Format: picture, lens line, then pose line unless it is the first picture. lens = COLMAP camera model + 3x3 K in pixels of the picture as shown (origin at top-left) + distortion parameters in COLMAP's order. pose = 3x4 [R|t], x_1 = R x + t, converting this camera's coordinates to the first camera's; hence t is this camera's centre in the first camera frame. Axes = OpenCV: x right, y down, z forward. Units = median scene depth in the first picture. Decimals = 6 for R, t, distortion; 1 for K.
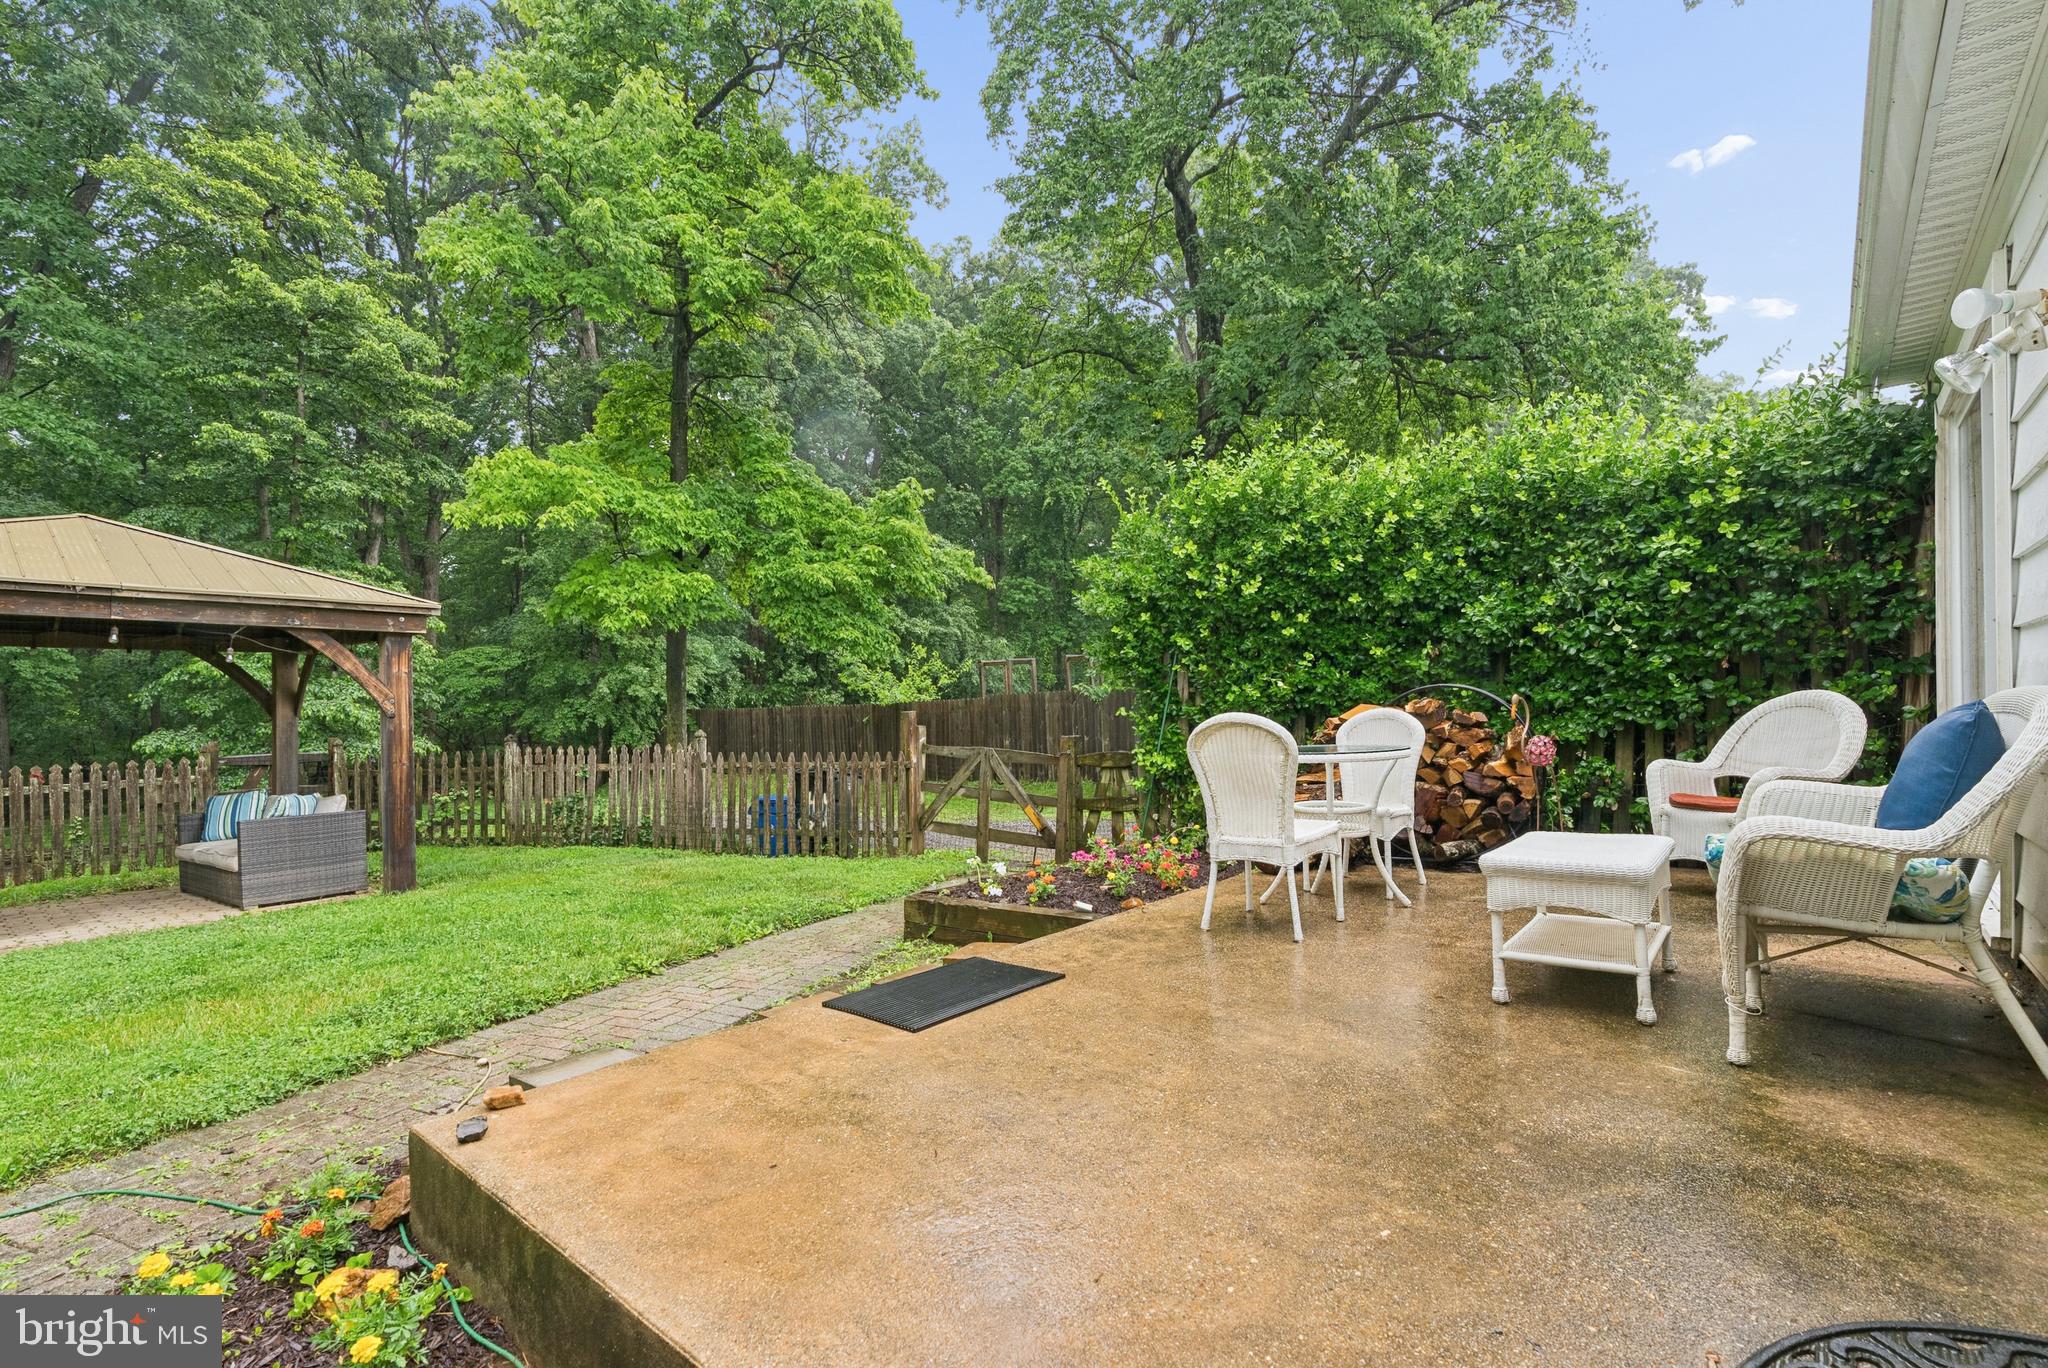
lens RADIAL K [[927.8, 0, 1011.2], [0, 927.8, 697.9], [0, 0, 1]] dist [-0.002545, -0.000535]
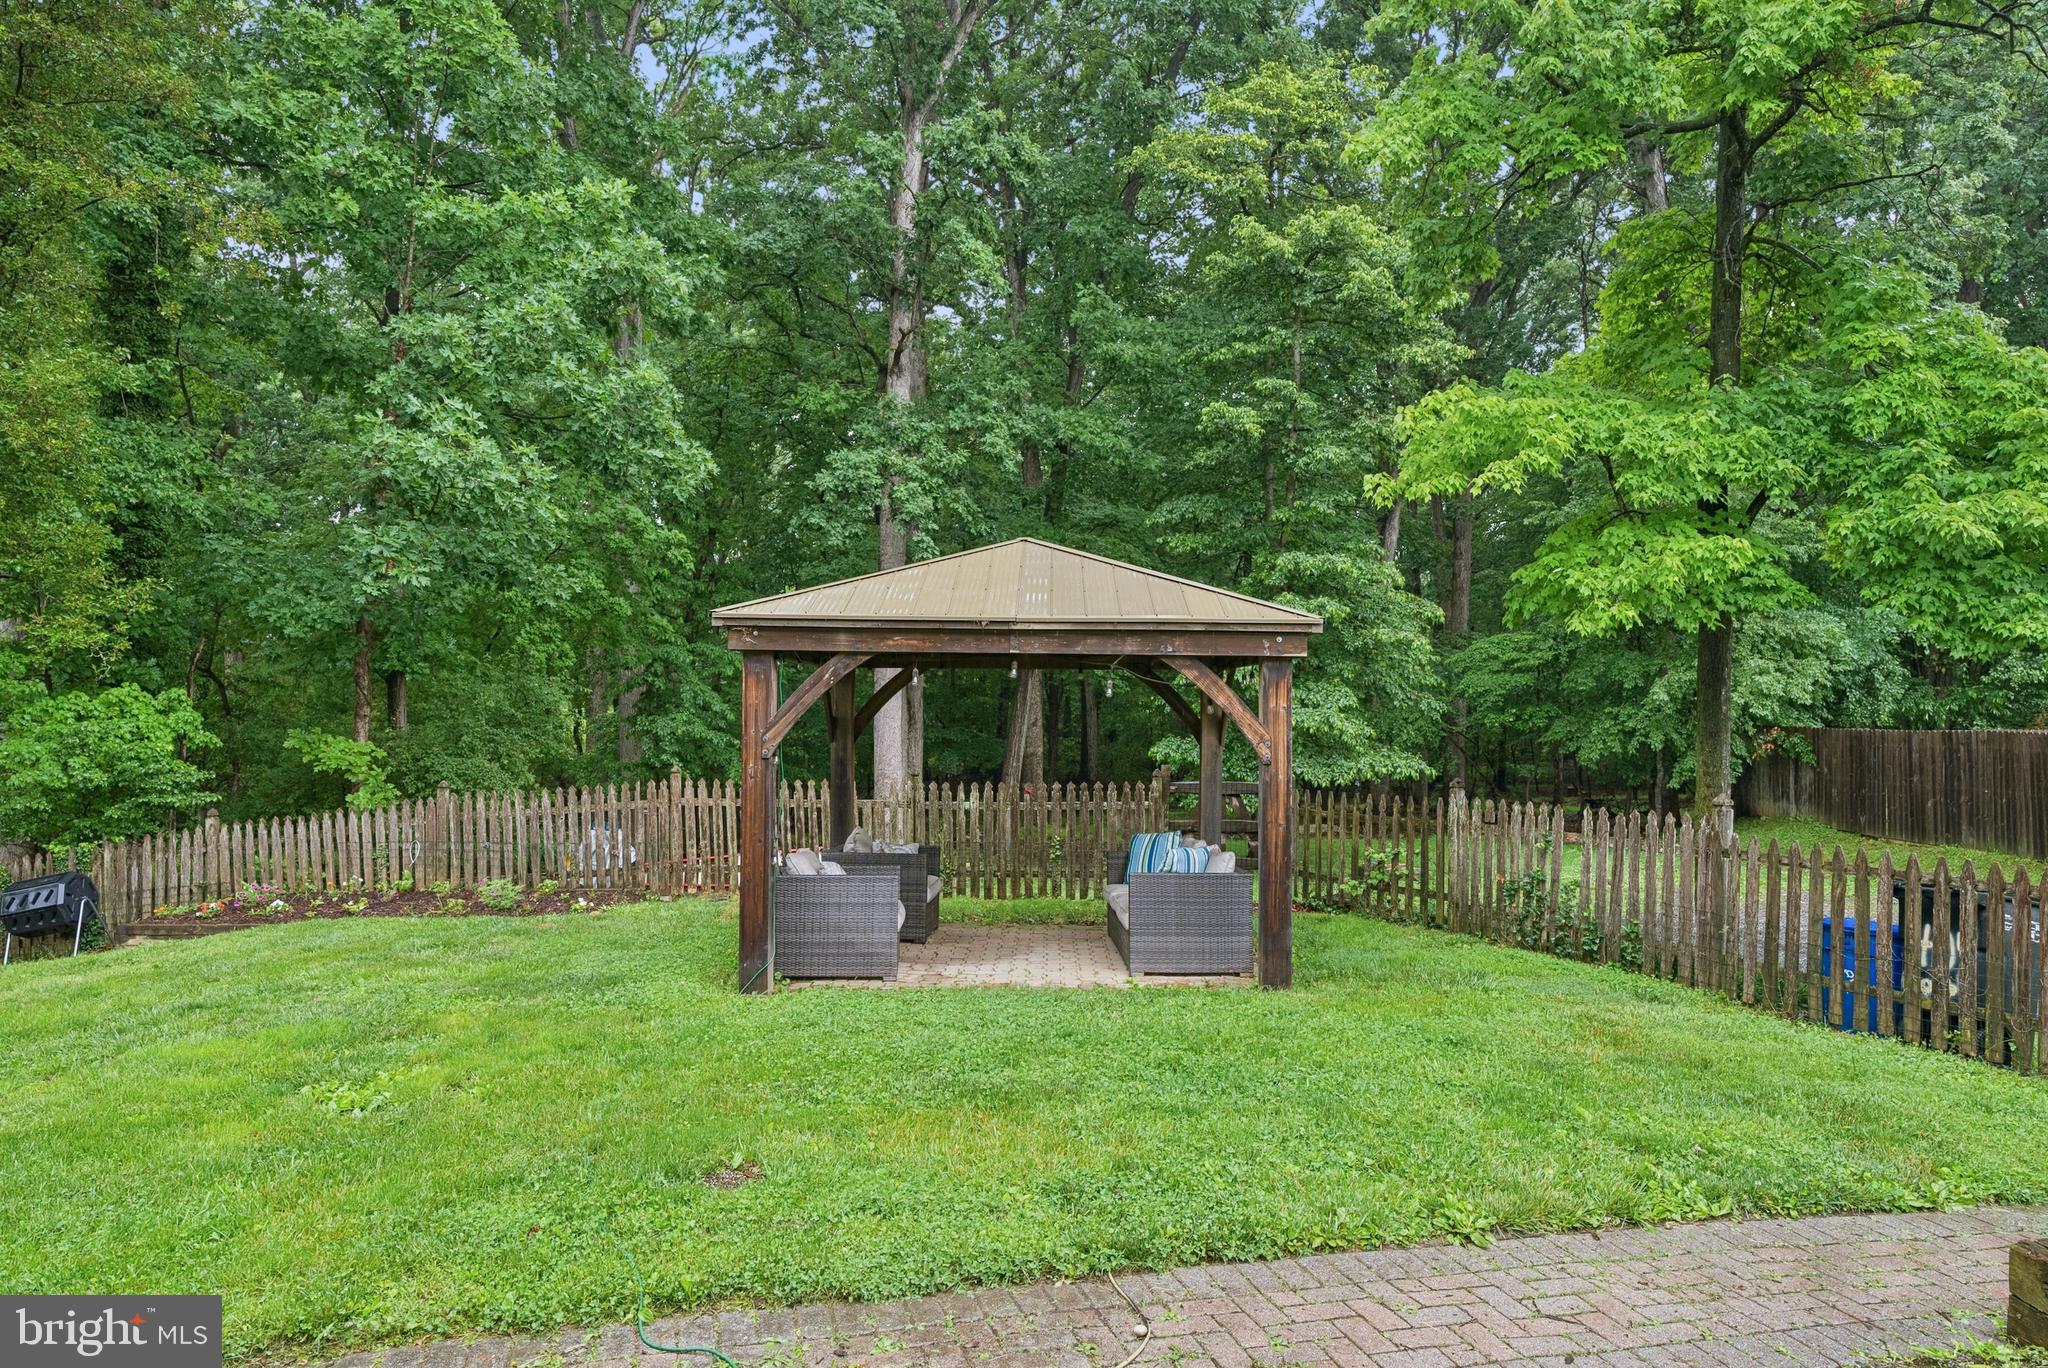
lens RADIAL K [[1291.6, 0, 1028.1], [0, 1291.6, 687.5], [0, 0, 1]] dist [-0.005345, 0.005123]
pose [[0.619165, 0.012224, -0.785165, 0.047232], [-0.013514, 0.999897, 0.004911, -0.033542], [0.785144, 0.007570, 0.619267, 0.113740]]
